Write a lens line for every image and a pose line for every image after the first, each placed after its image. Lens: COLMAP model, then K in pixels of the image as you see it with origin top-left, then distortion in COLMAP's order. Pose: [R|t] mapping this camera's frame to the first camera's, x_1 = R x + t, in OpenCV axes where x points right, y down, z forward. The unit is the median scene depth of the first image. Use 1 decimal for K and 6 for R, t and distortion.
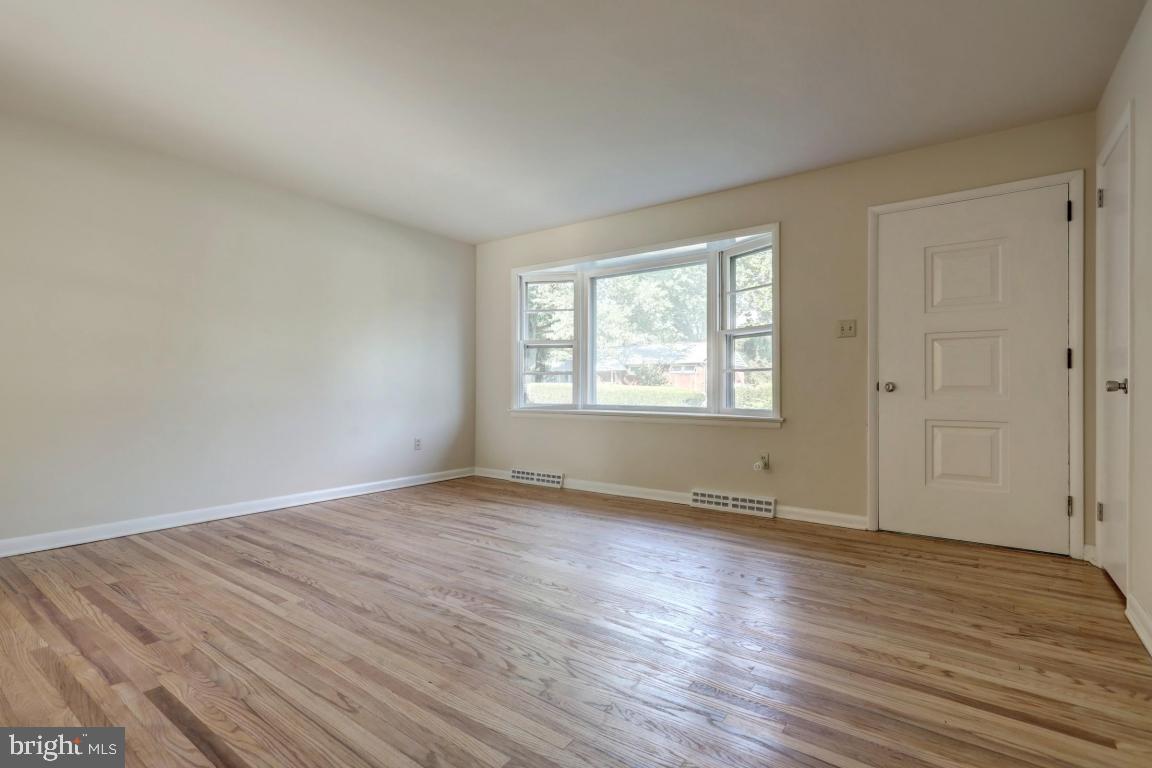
lens RADIAL K [[546.3, 0, 569.6], [0, 546.3, 384.3], [0, 0, 1]] dist [-0.003129, 0.002799]
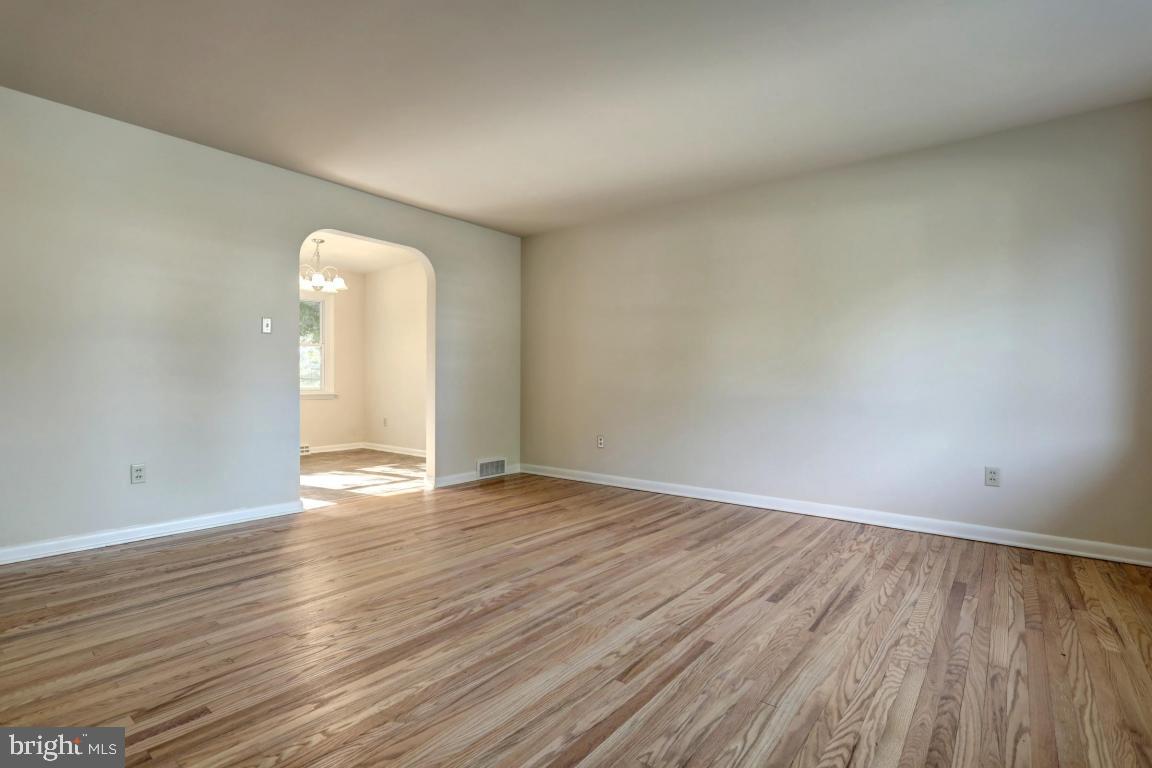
lens RADIAL K [[546.3, 0, 576.9], [0, 546.3, 383.1], [0, 0, 1]] dist [-0.003129, 0.002799]
pose [[-0.036062, -0.003756, -0.999342, 0.582828], [-0.001192, 0.999992, -0.003716, 0.006744], [0.999349, 0.001057, -0.036067, 0.867008]]
